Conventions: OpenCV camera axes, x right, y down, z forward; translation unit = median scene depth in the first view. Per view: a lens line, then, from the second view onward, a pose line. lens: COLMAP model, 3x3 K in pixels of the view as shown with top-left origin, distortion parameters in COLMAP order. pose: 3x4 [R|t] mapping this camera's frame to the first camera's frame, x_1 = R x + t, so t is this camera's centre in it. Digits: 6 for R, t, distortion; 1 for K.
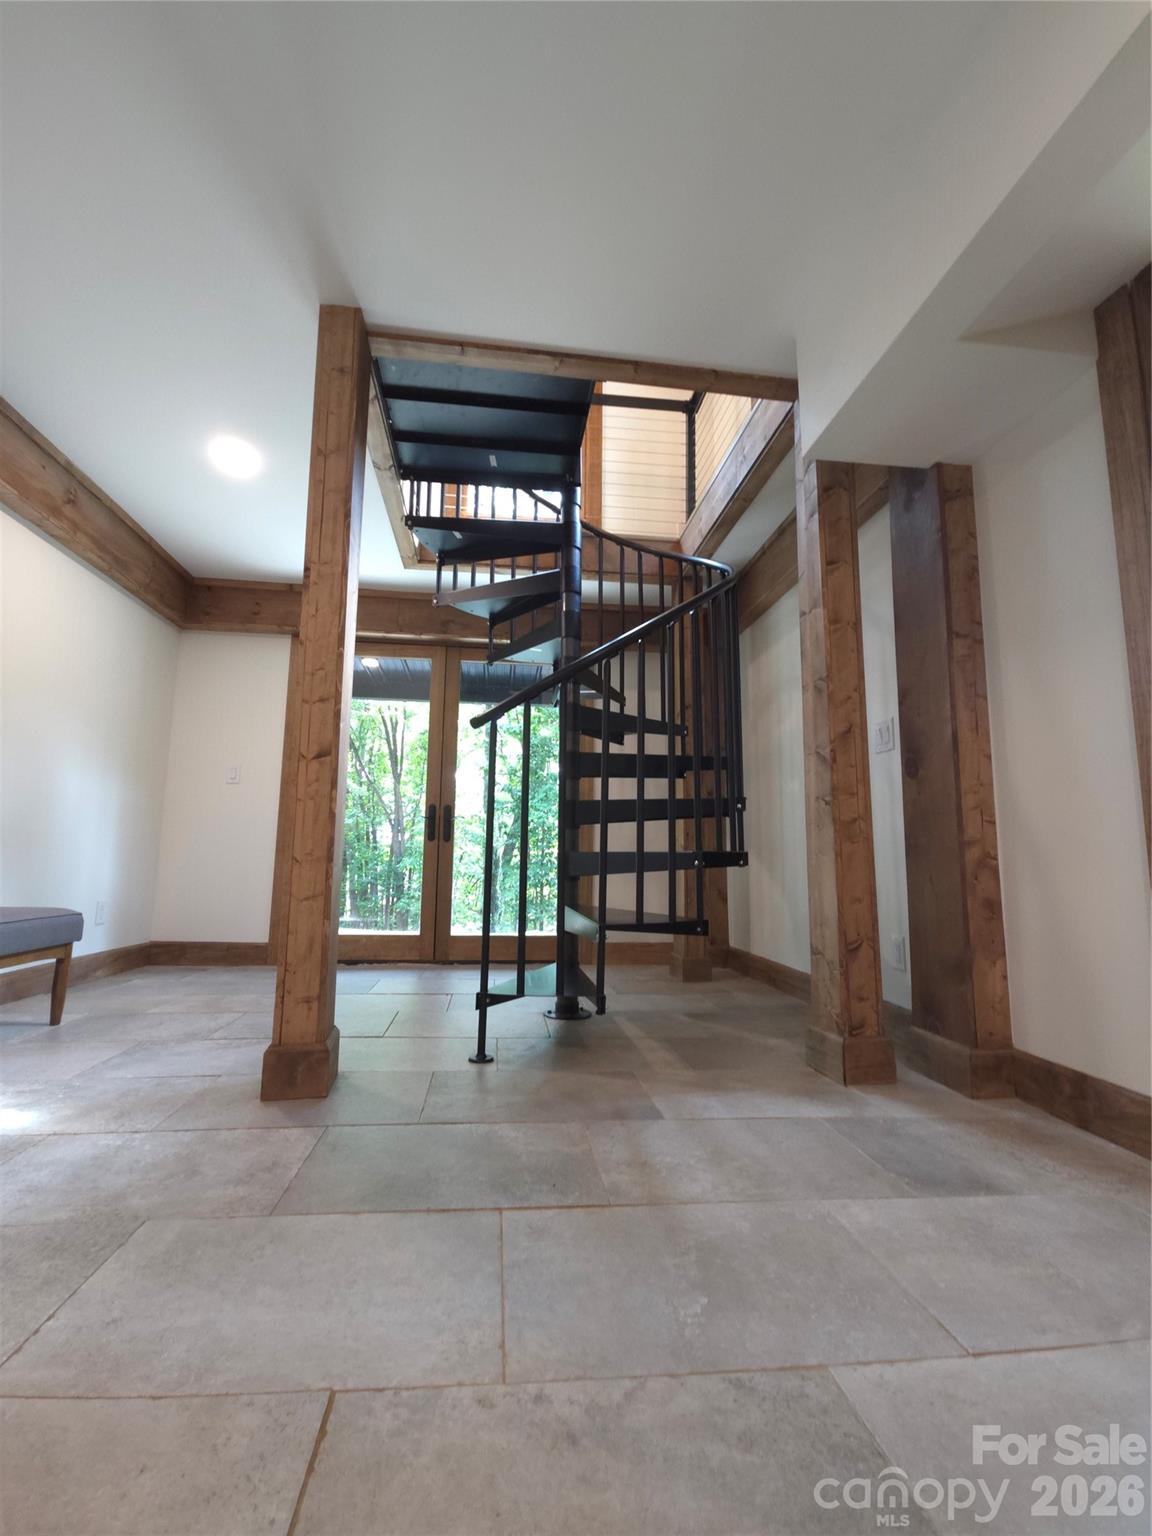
lens RADIAL K [[657.0, 0, 570.7], [0, 657.0, 765.8], [0, 0, 1]] dist [0.002533, -0.003521]
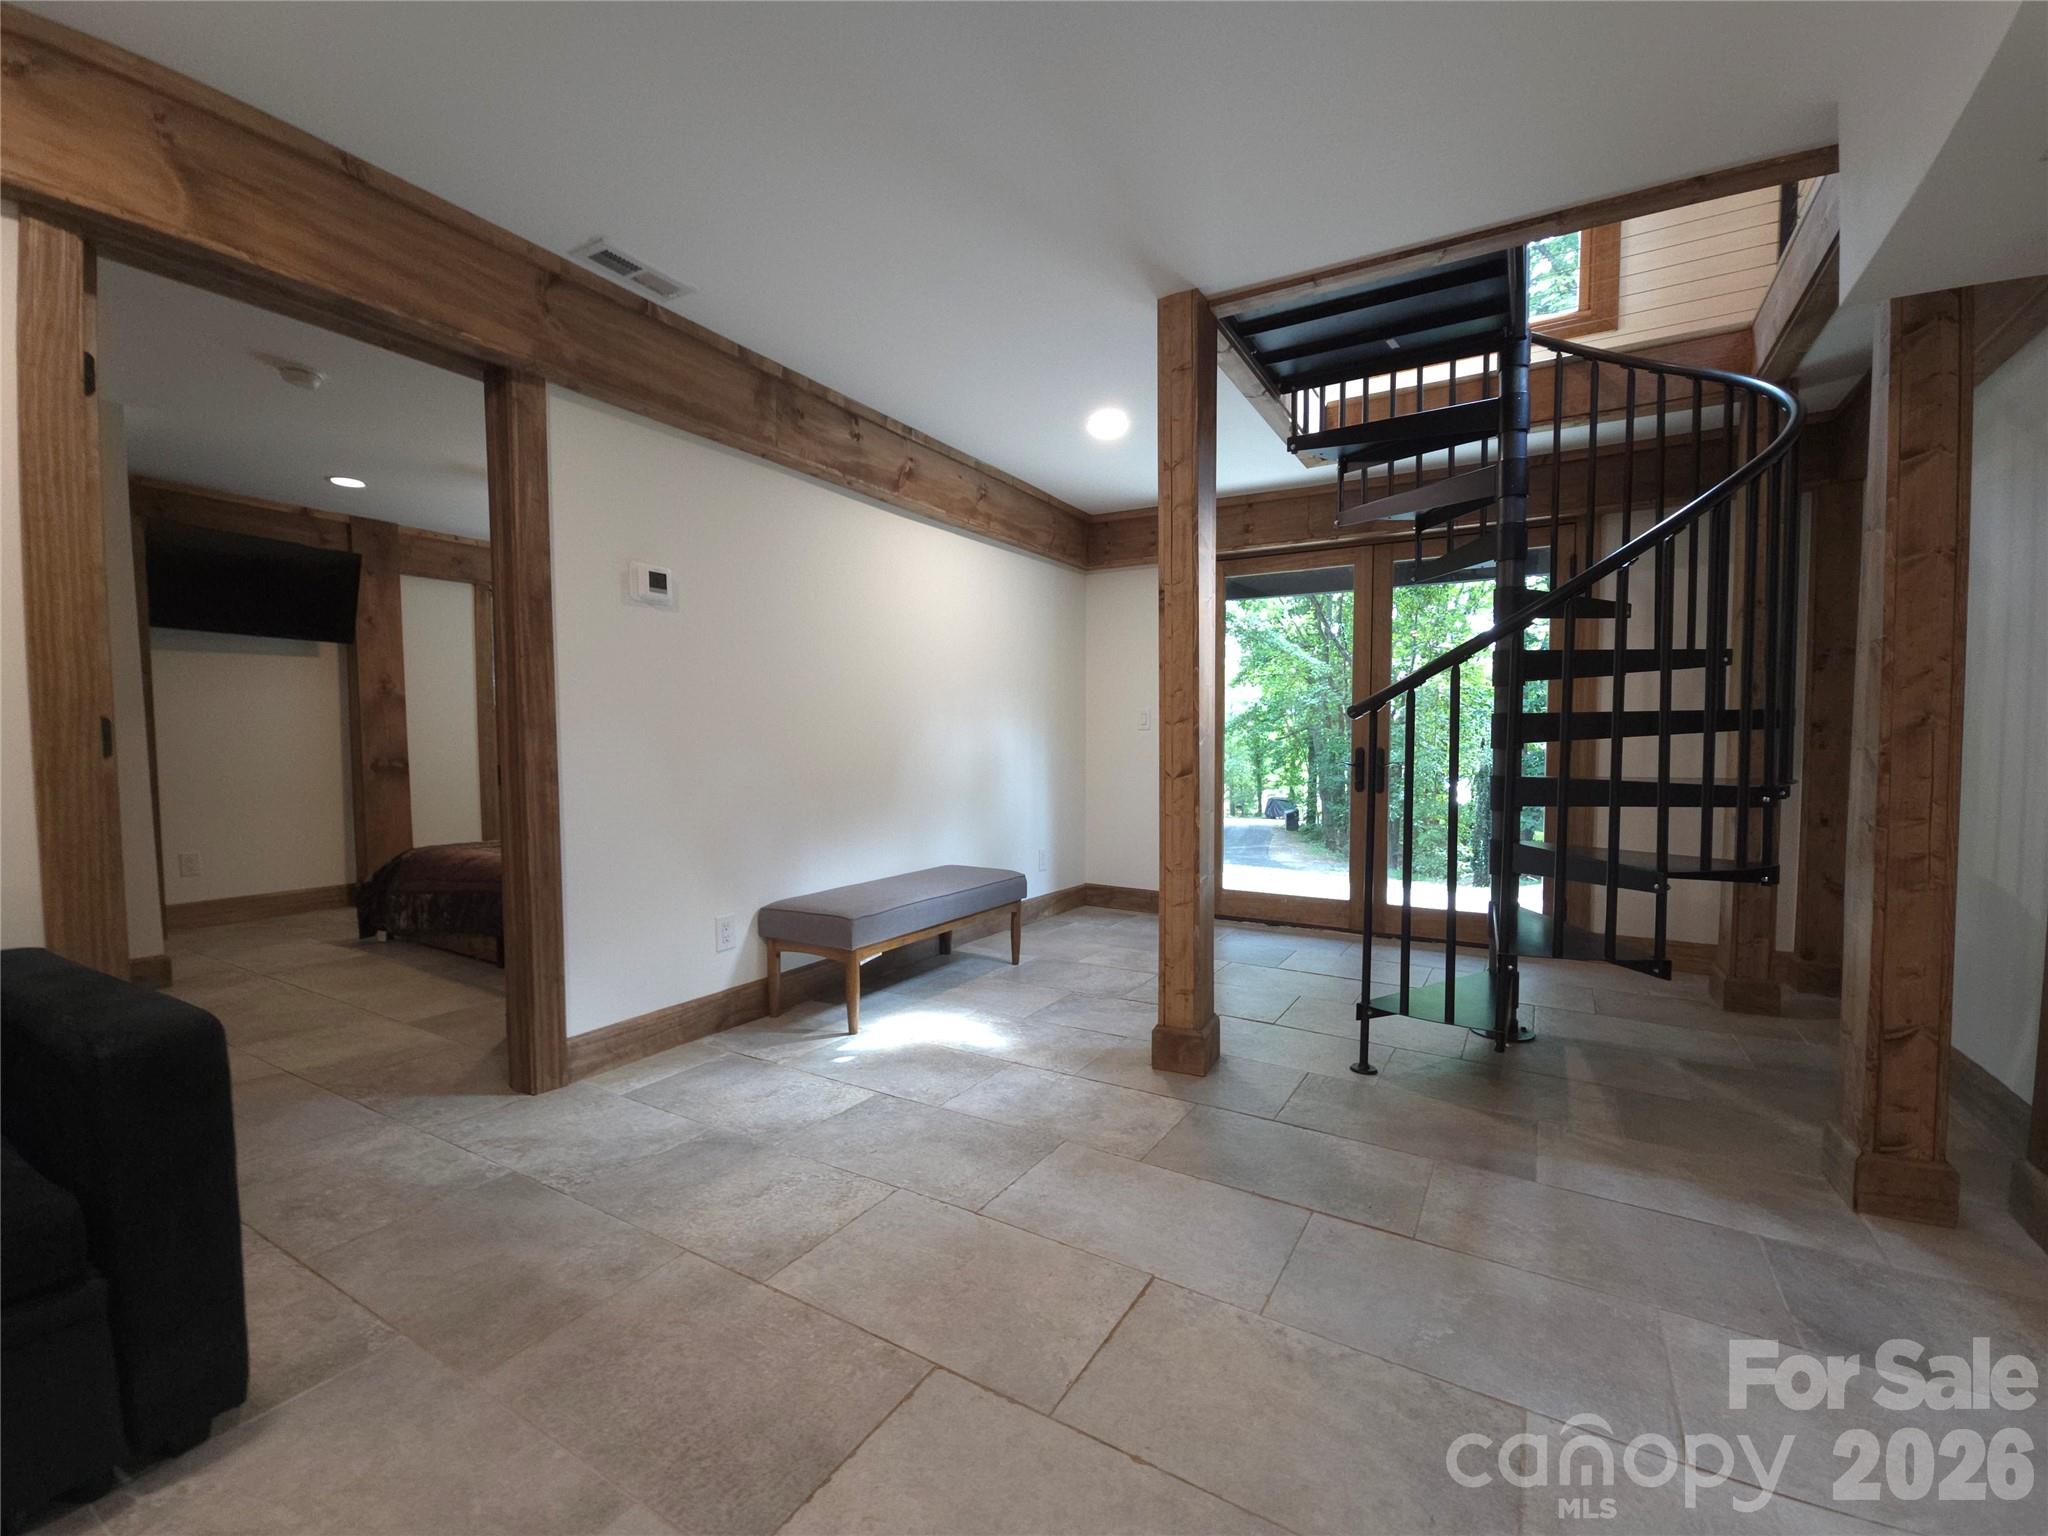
lens RADIAL K [[876.0, 0, 1017.4], [0, 876.0, 776.4], [0, 0, 1]] dist [0.002533, -0.003521]
pose [[0.791159, 0.012588, -0.611481, 0.254389], [0.097409, 0.984433, 0.146297, -0.226992], [0.603804, -0.175308, 0.777617, -0.248459]]
